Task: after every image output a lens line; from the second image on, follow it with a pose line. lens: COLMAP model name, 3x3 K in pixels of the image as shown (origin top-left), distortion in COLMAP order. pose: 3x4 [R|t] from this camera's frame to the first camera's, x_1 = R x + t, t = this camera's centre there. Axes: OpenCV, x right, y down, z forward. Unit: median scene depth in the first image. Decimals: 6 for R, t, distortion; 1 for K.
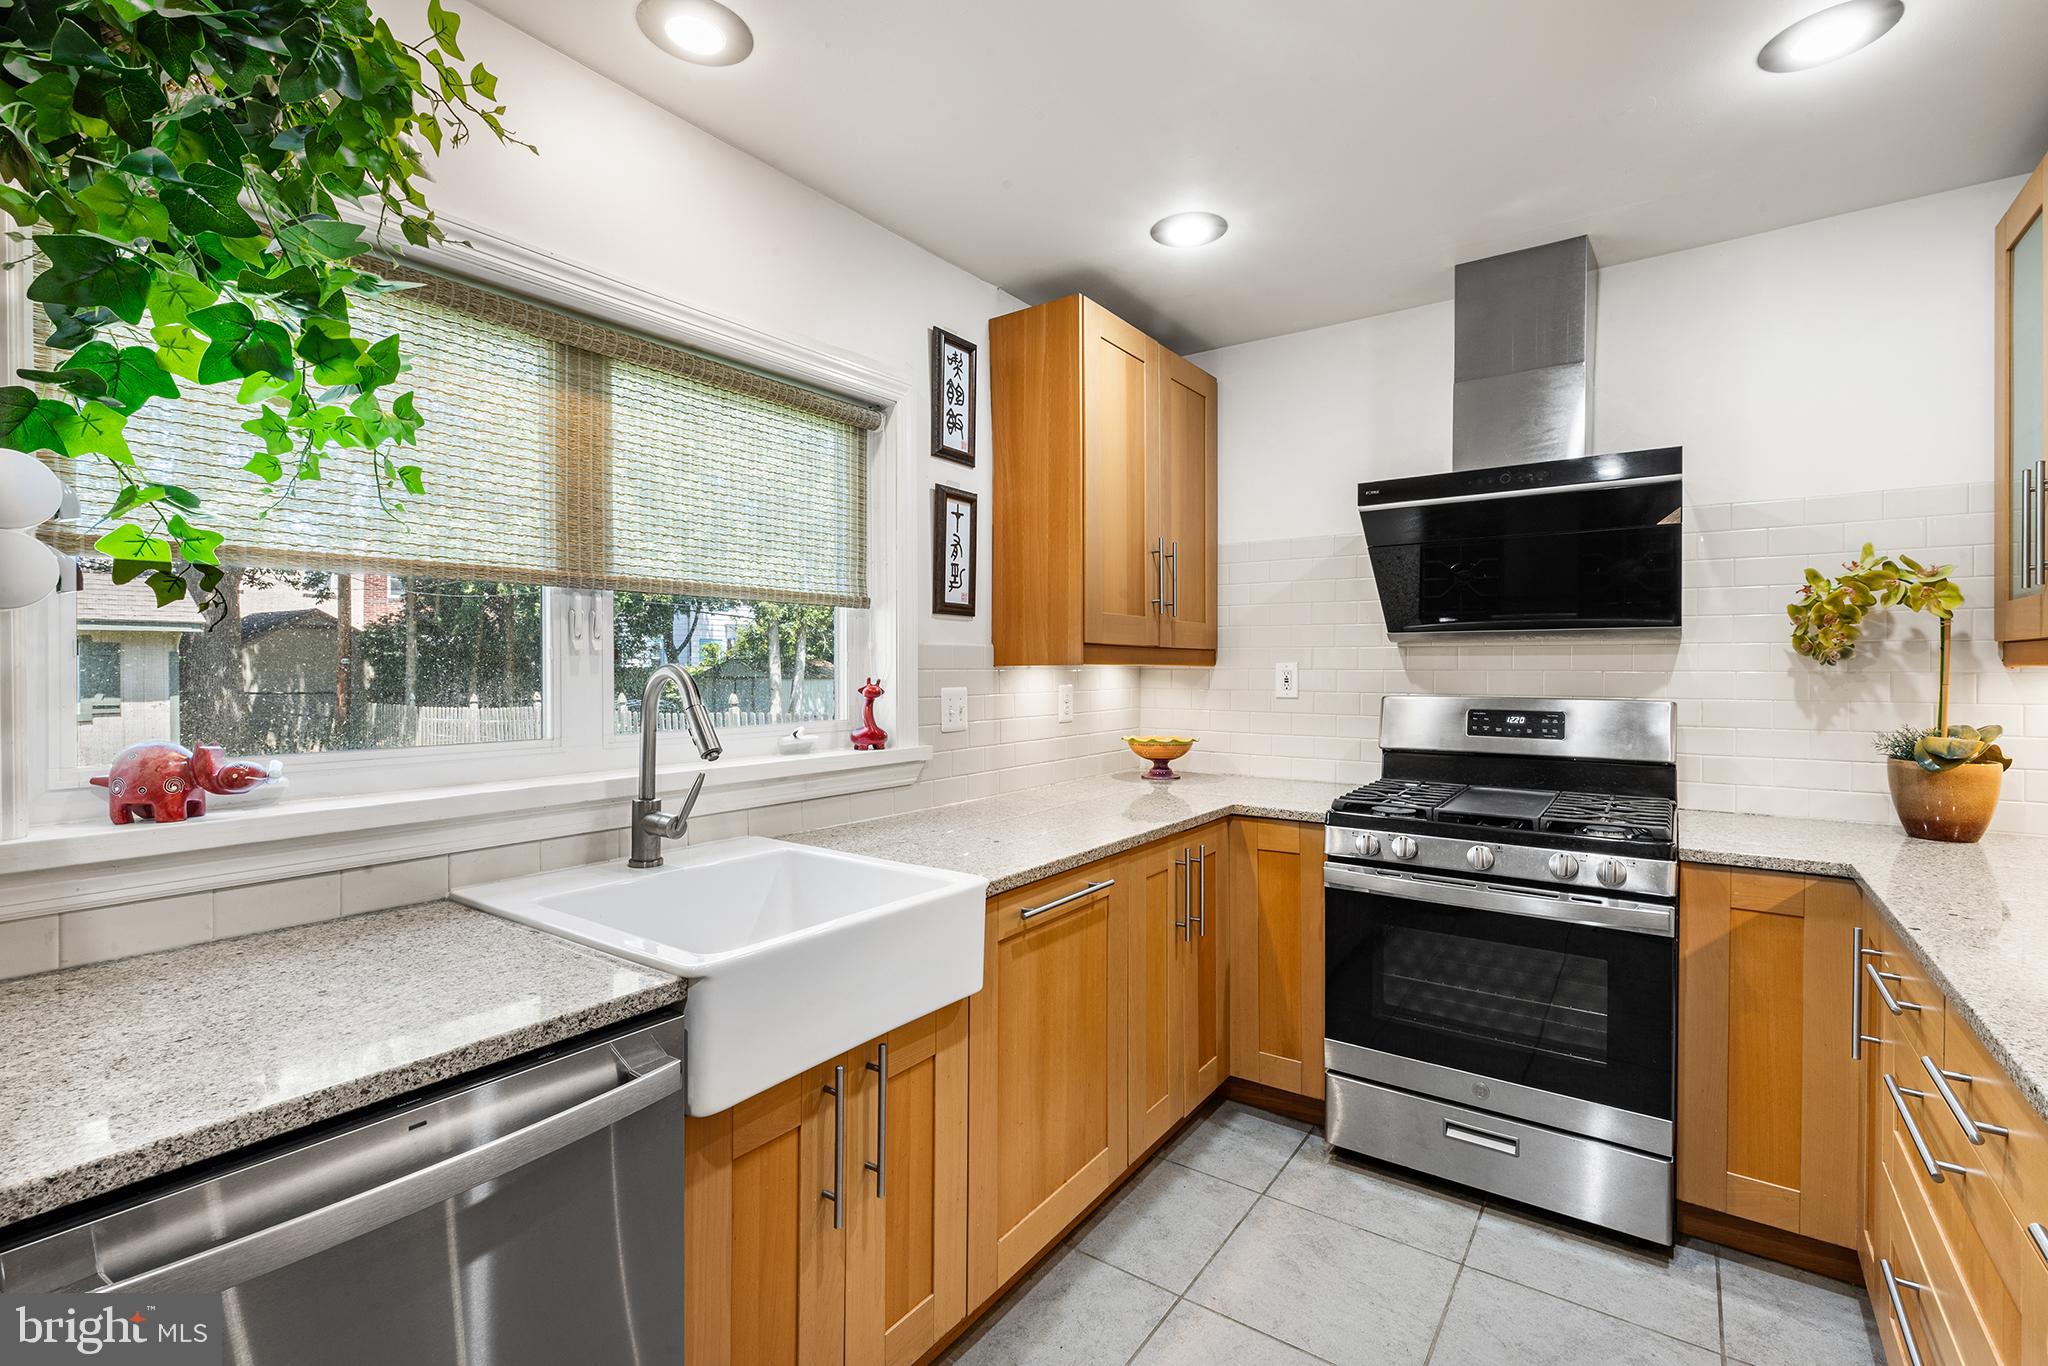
lens RADIAL K [[916.5, 0, 1029.6], [0, 916.5, 676.7], [0, 0, 1]] dist [0.002747, -0.000291]
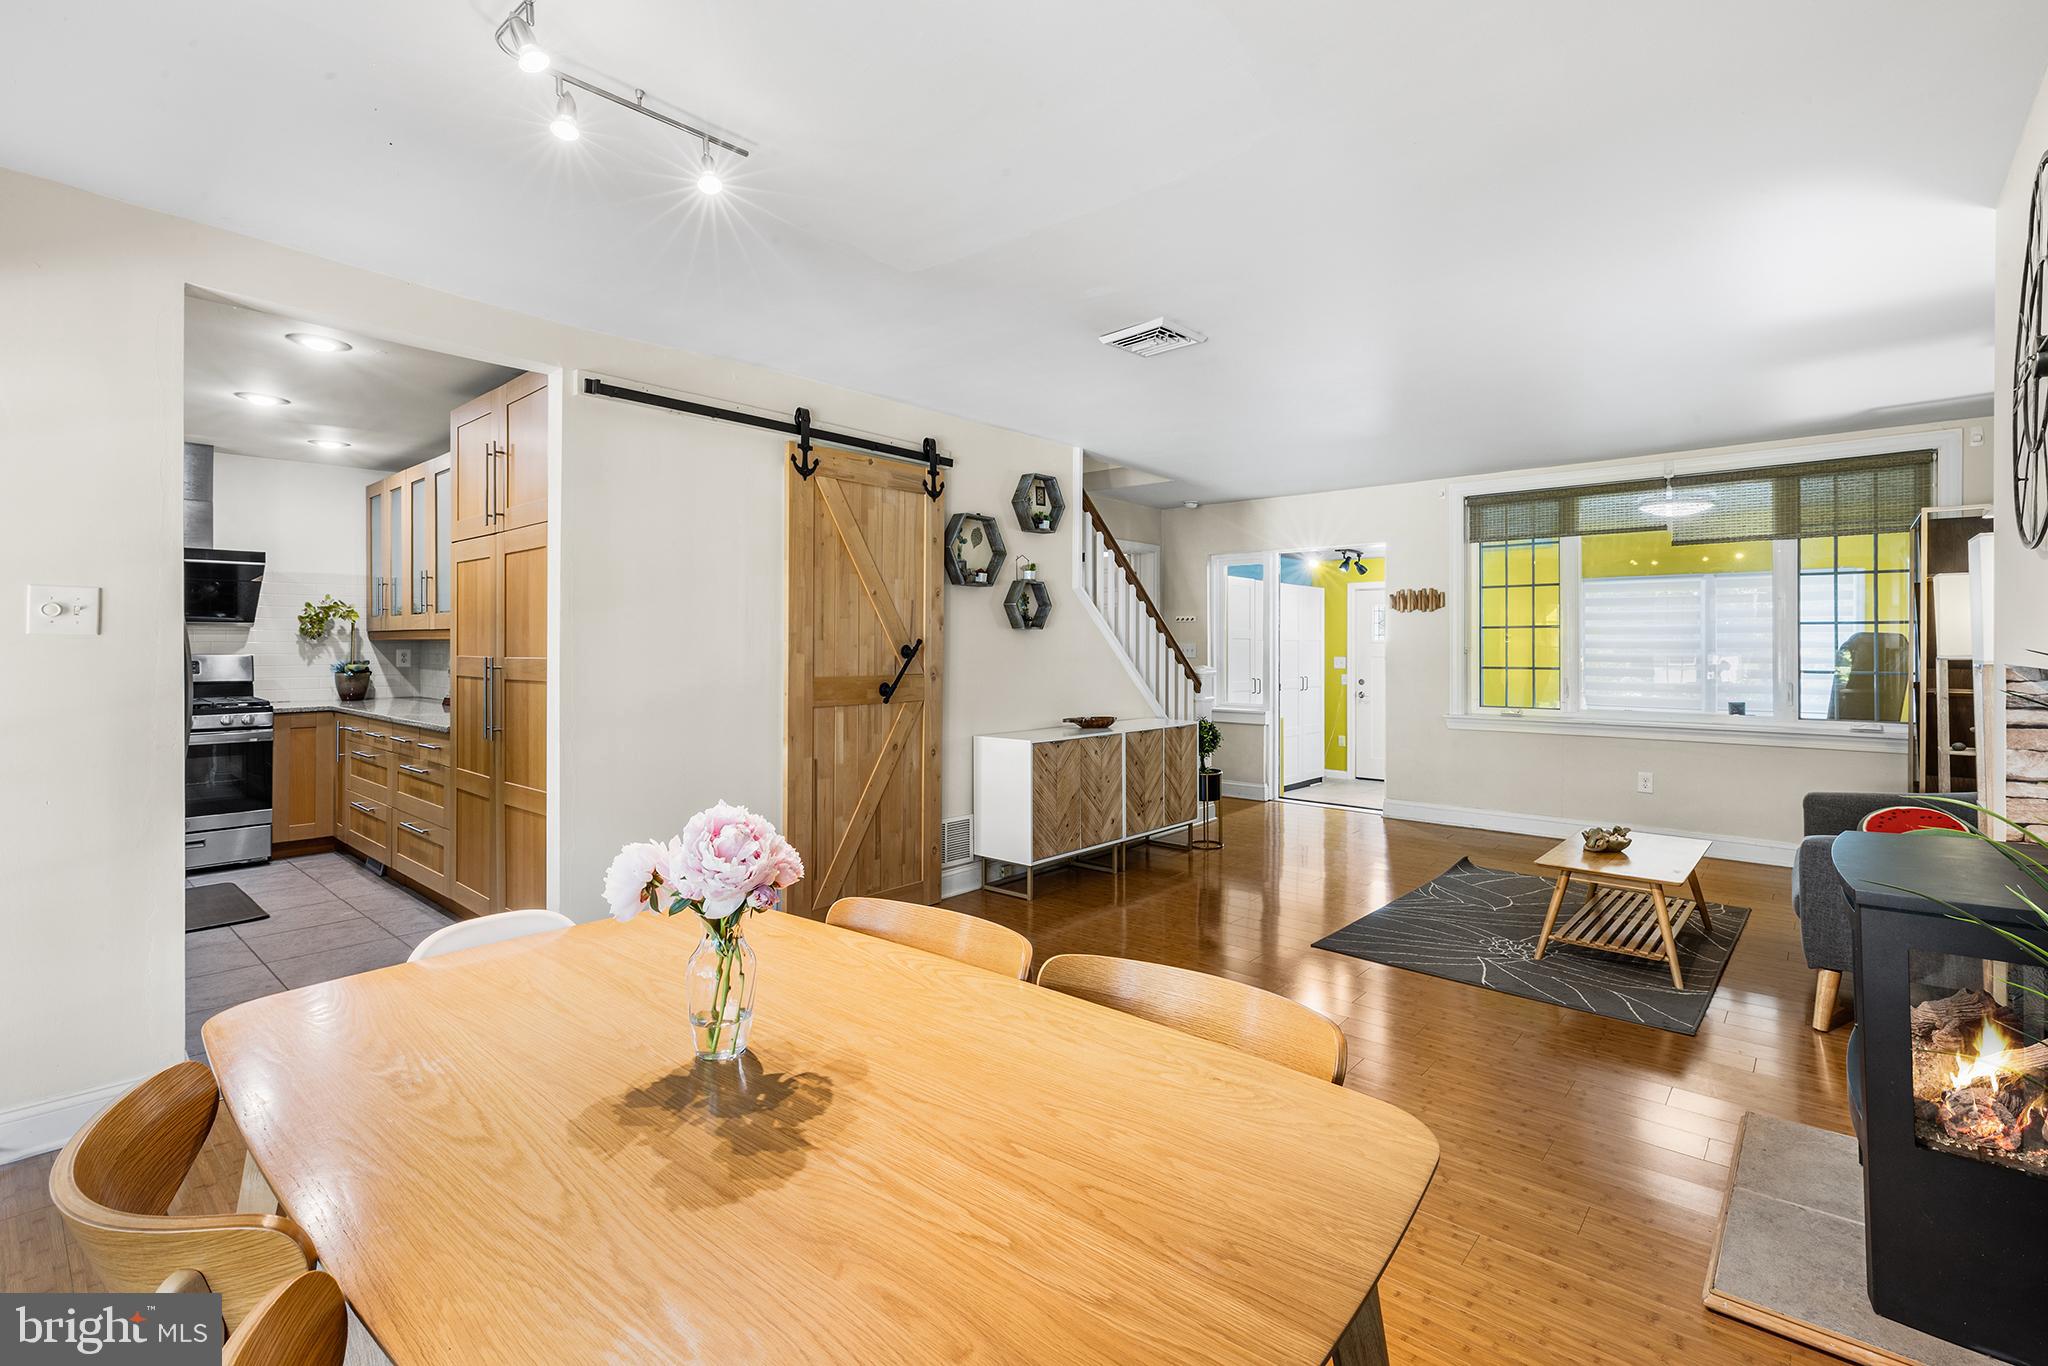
lens RADIAL K [[929.4, 0, 1029.8], [0, 929.4, 647.3], [0, 0, 1]] dist [-0.000474, -0.000606]
pose [[0.104831, -0.002473, 0.994487, -1.466701], [0.008438, 0.999963, 0.001597, 0.021335], [-0.994454, 0.008224, 0.104848, -1.234699]]
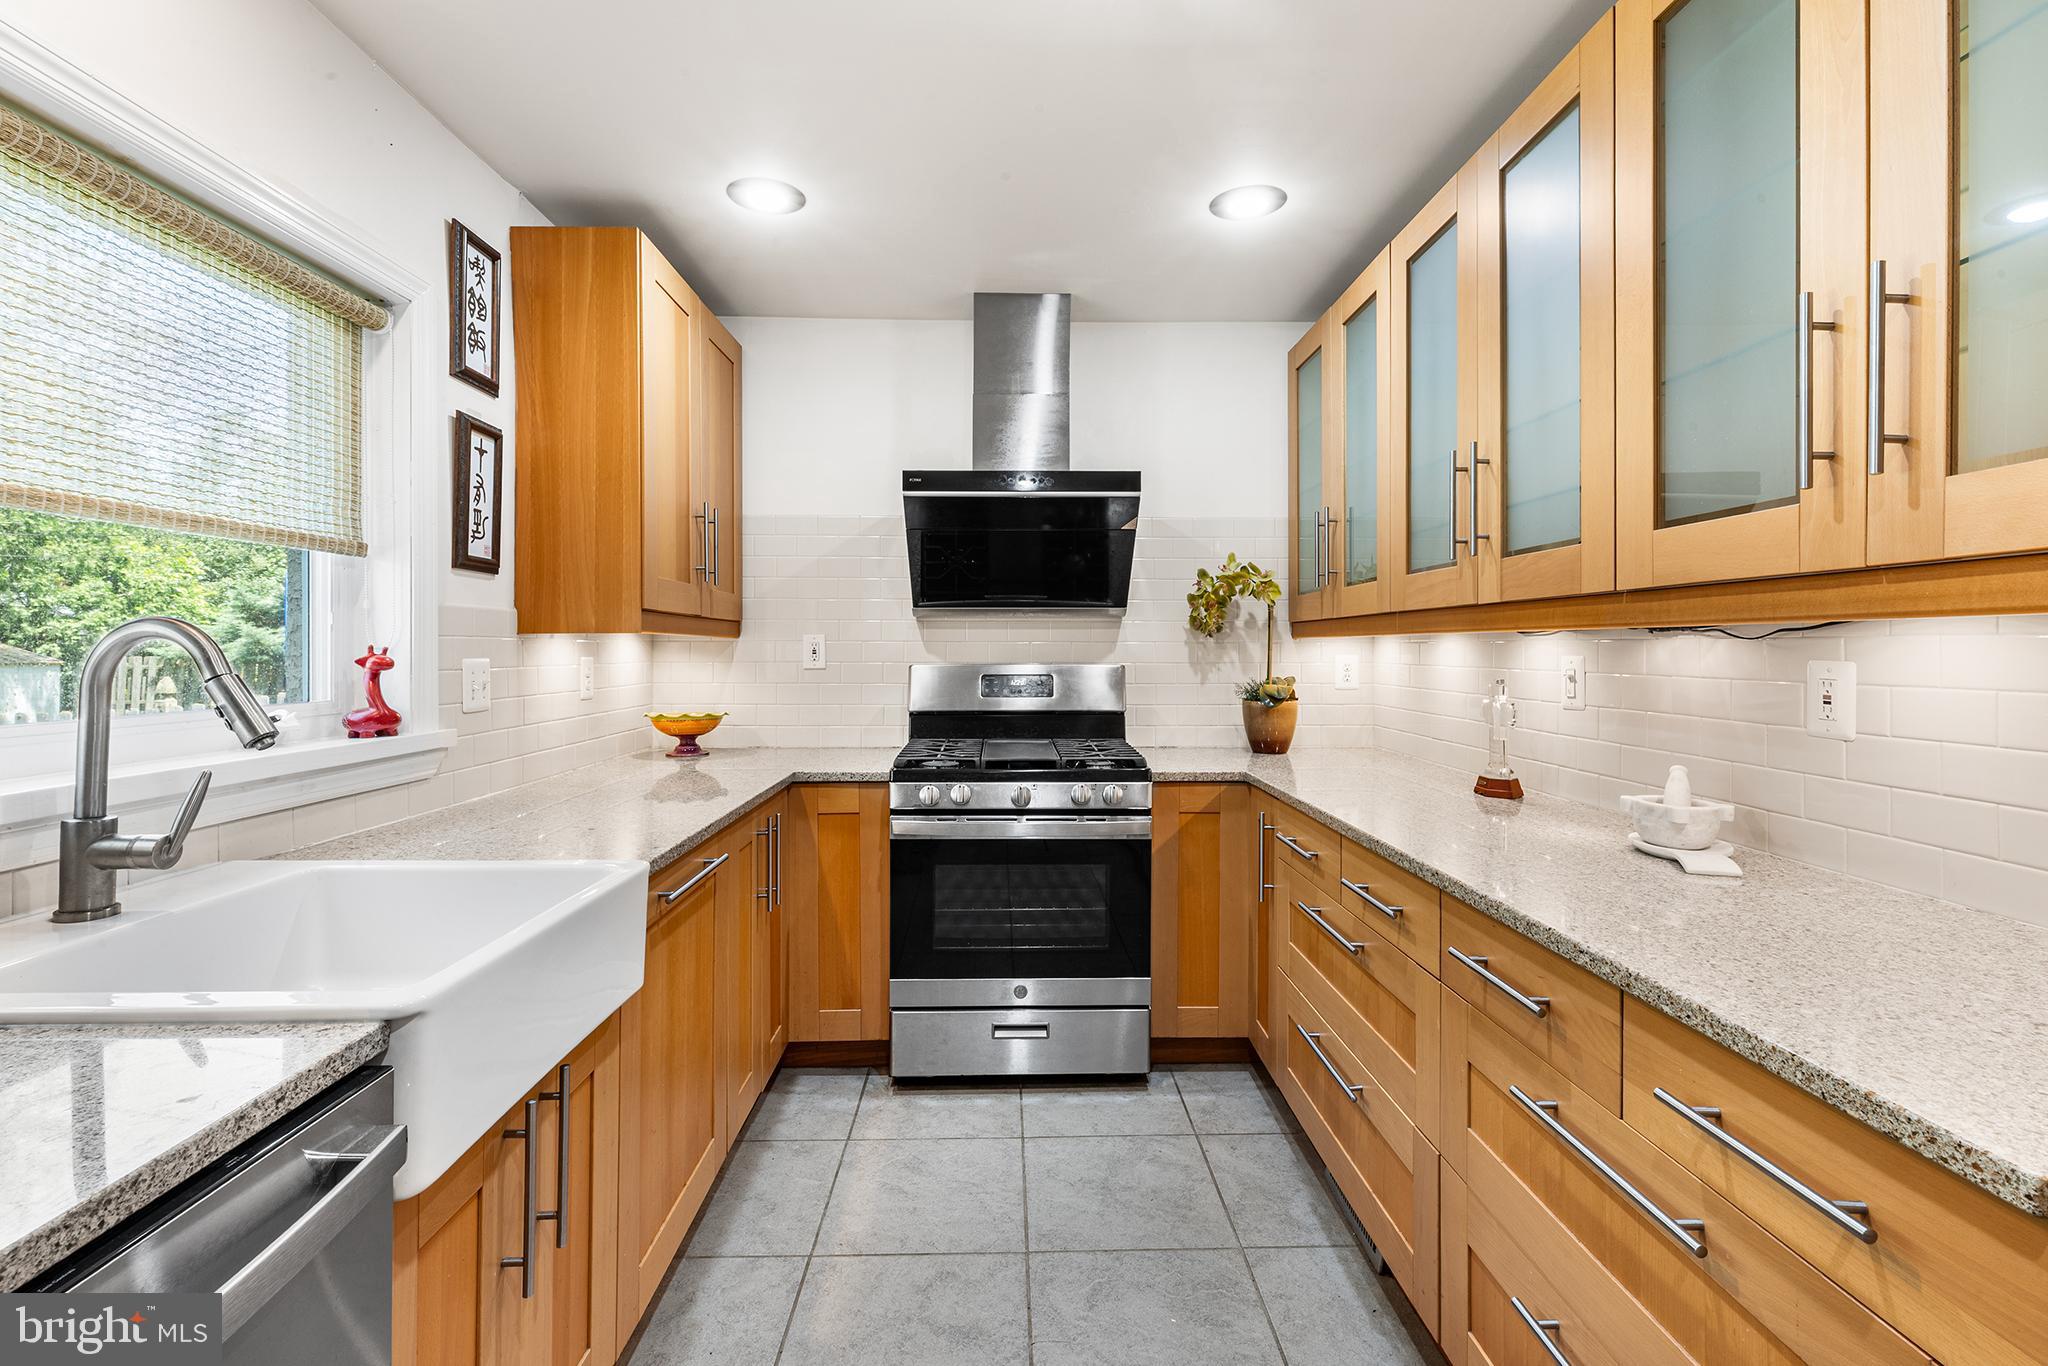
lens RADIAL K [[922.4, 0, 1033.7], [0, 922.4, 652.0], [0, 0, 1]] dist [0.002877, 0.000410]
pose [[0.794995, -0.002585, 0.606611, -0.205374], [0.006949, 0.999964, -0.004845, 0.014735], [-0.606576, 0.008067, 0.794984, 0.030481]]
